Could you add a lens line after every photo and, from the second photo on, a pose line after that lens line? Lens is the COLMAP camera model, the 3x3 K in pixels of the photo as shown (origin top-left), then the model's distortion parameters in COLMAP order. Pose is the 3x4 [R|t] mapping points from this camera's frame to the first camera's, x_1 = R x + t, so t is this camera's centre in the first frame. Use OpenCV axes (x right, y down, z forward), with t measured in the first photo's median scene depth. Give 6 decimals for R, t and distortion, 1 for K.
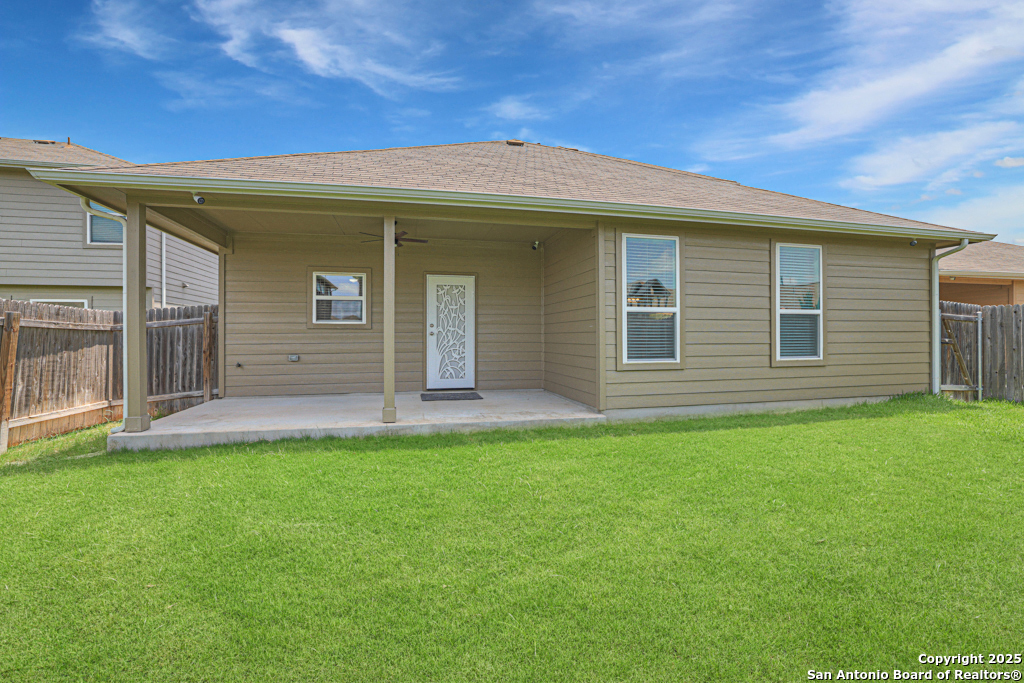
lens RADIAL K [[436.1, 0, 501.0], [0, 436.1, 339.3], [0, 0, 1]] dist [-0.026725, 0.002901]
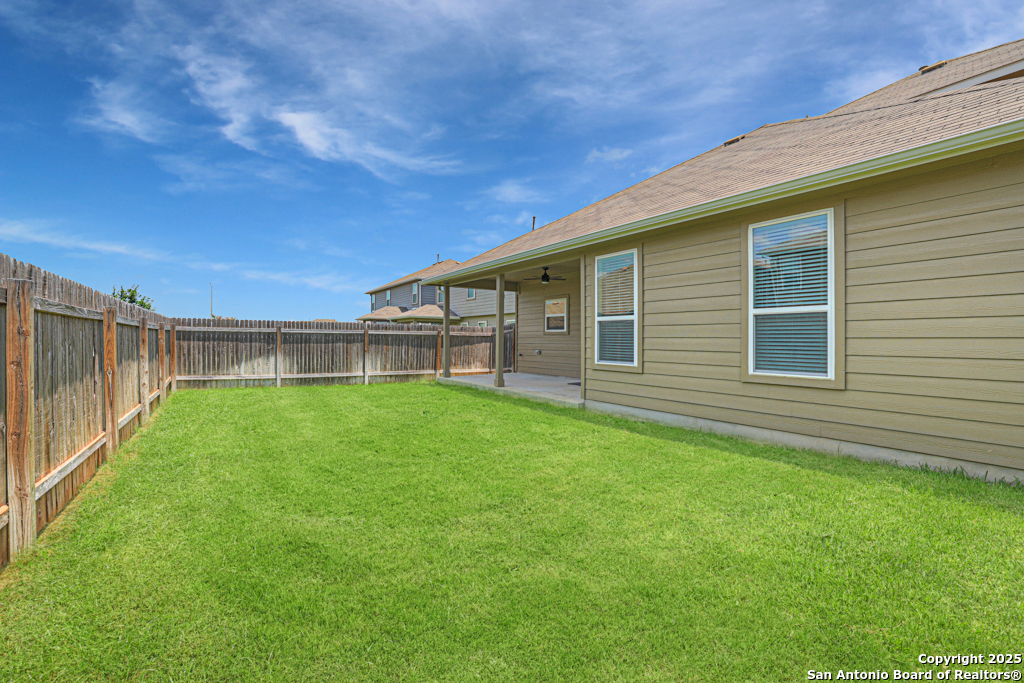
lens RADIAL K [[436.1, 0, 507.2], [0, 436.1, 342.1], [0, 0, 1]] dist [-0.026725, 0.002901]
pose [[0.369289, 0.012689, -0.929228, 1.096377], [-0.015486, 0.999852, 0.007498, -0.007618], [0.929186, 0.011621, 0.369431, 0.268208]]
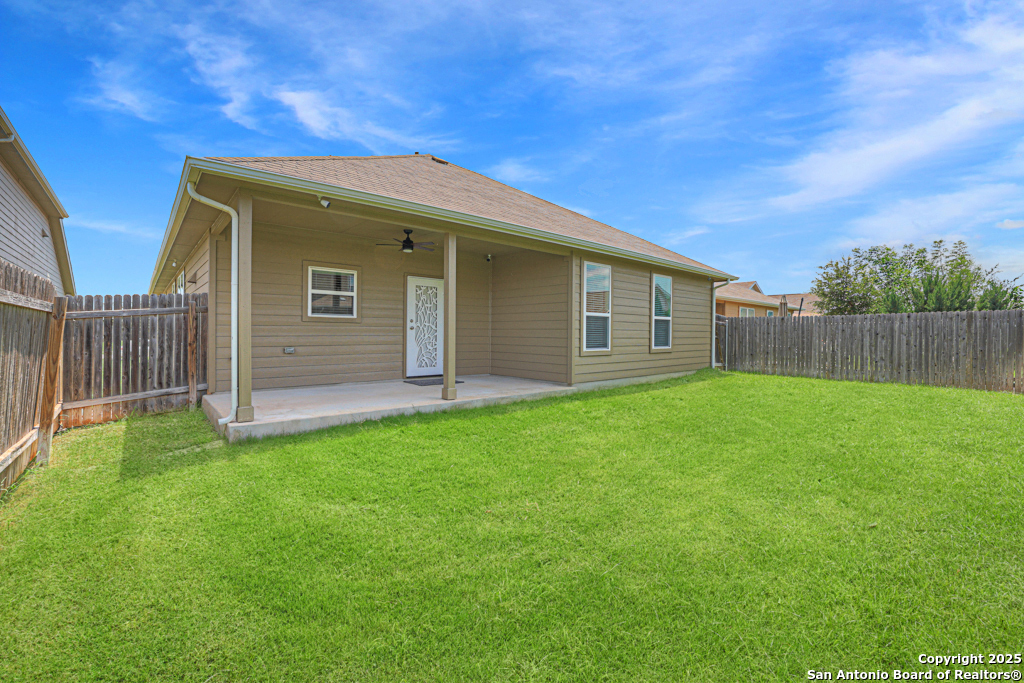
lens RADIAL K [[436.1, 0, 501.5], [0, 436.1, 340.5], [0, 0, 1]] dist [-0.026725, 0.002901]
pose [[0.883068, 0.001947, 0.469240, -0.533231], [-0.008707, 0.999887, 0.012237, 0.003671], [-0.469164, -0.014892, 0.882986, -0.125145]]
